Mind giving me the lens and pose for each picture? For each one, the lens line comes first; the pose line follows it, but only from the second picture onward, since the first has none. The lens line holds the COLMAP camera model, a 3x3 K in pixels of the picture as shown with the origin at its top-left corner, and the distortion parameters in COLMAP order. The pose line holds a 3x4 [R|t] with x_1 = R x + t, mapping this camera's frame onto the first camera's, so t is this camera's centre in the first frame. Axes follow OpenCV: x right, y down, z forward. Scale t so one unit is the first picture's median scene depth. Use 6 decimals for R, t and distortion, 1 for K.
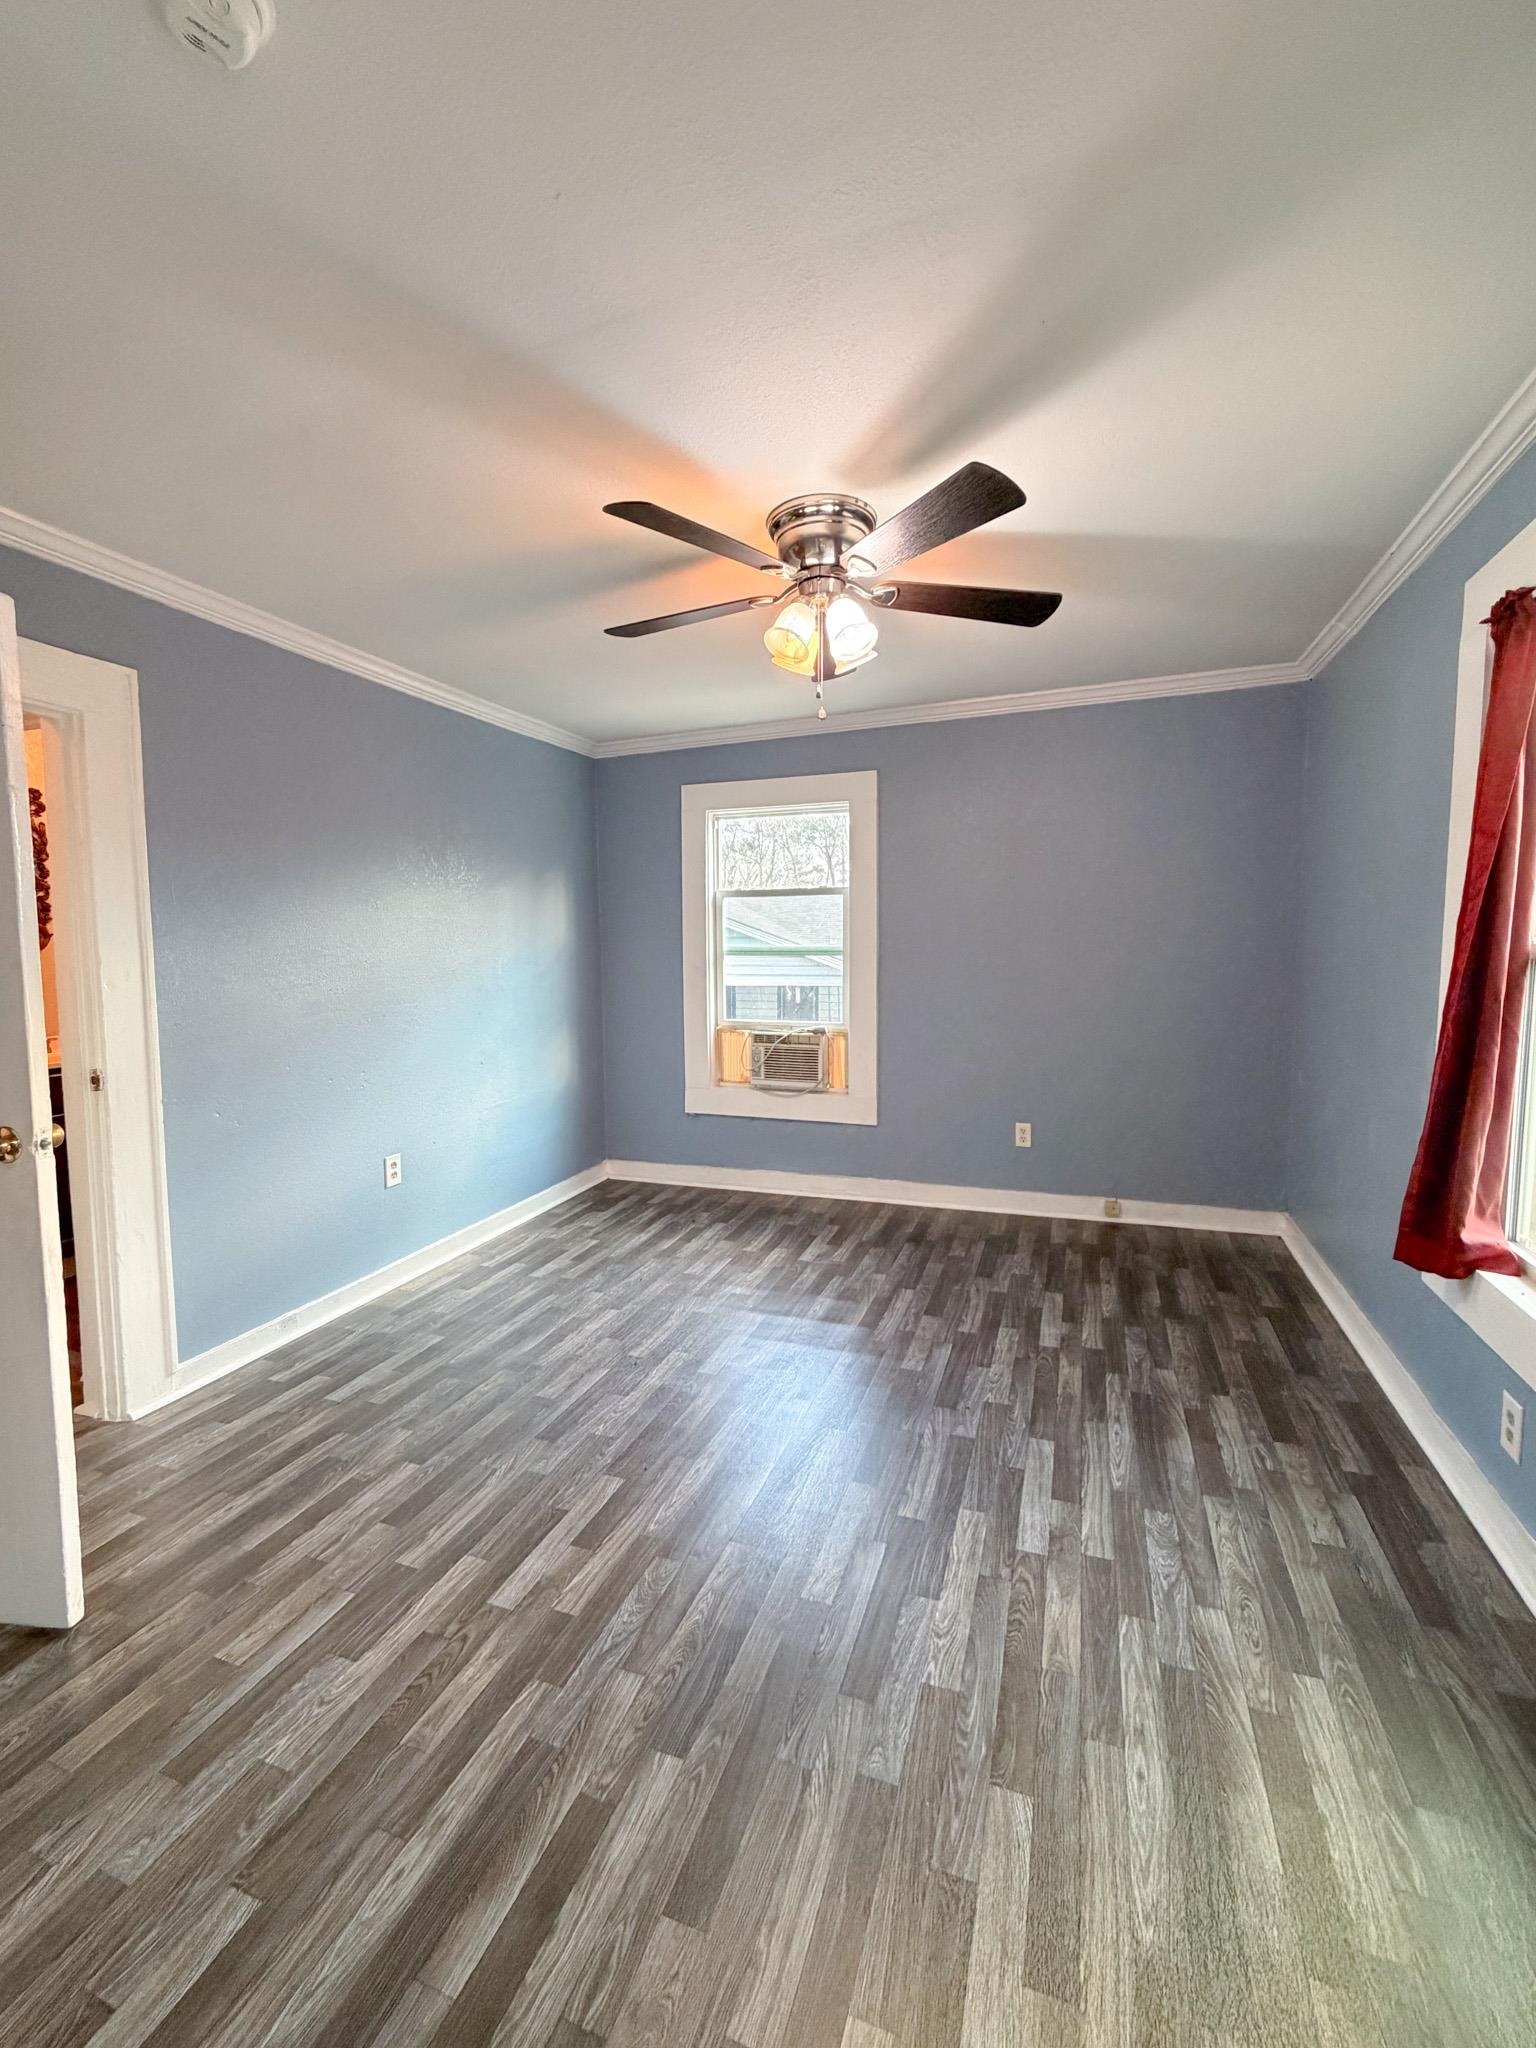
lens RADIAL K [[825.1, 0, 798.8], [0, 825.1, 1046.0], [0, 0, 1]] dist [-0.000341, -0.000122]
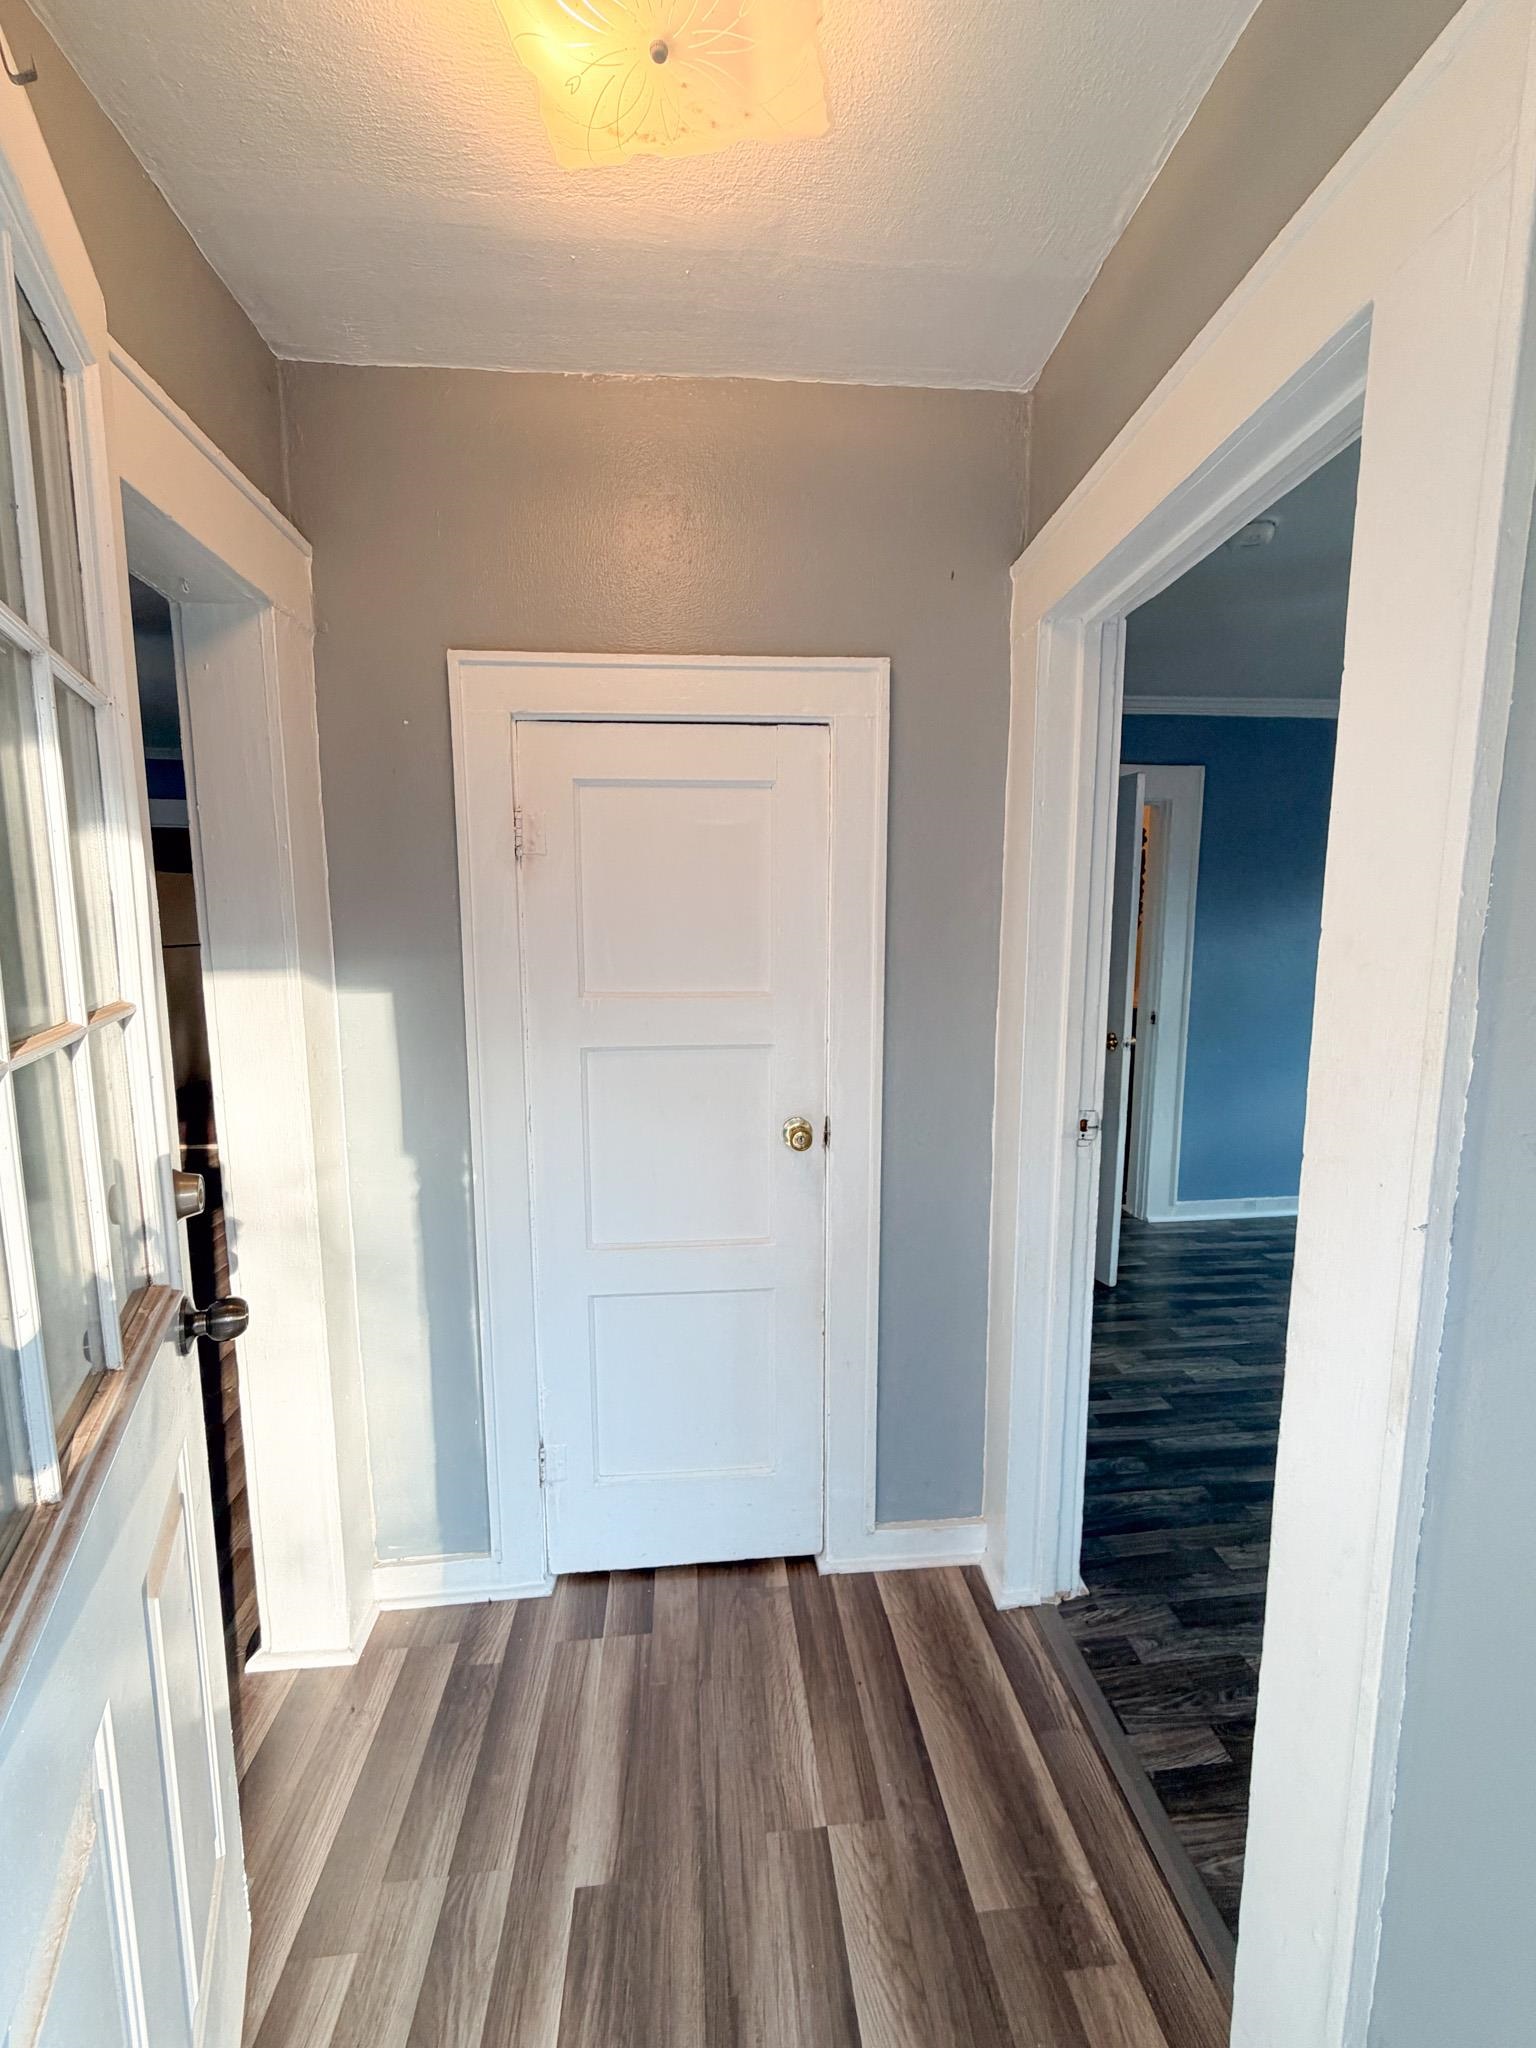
lens RADIAL K [[825.1, 0, 748.1], [0, 825.1, 1024.9], [0, 0, 1]] dist [-0.000341, -0.000122]
pose [[0.388534, 0.093894, -0.916638, 0.392428], [-0.082900, 0.994322, 0.066713, 0.012027], [0.917698, 0.050069, 0.394112, -0.446604]]
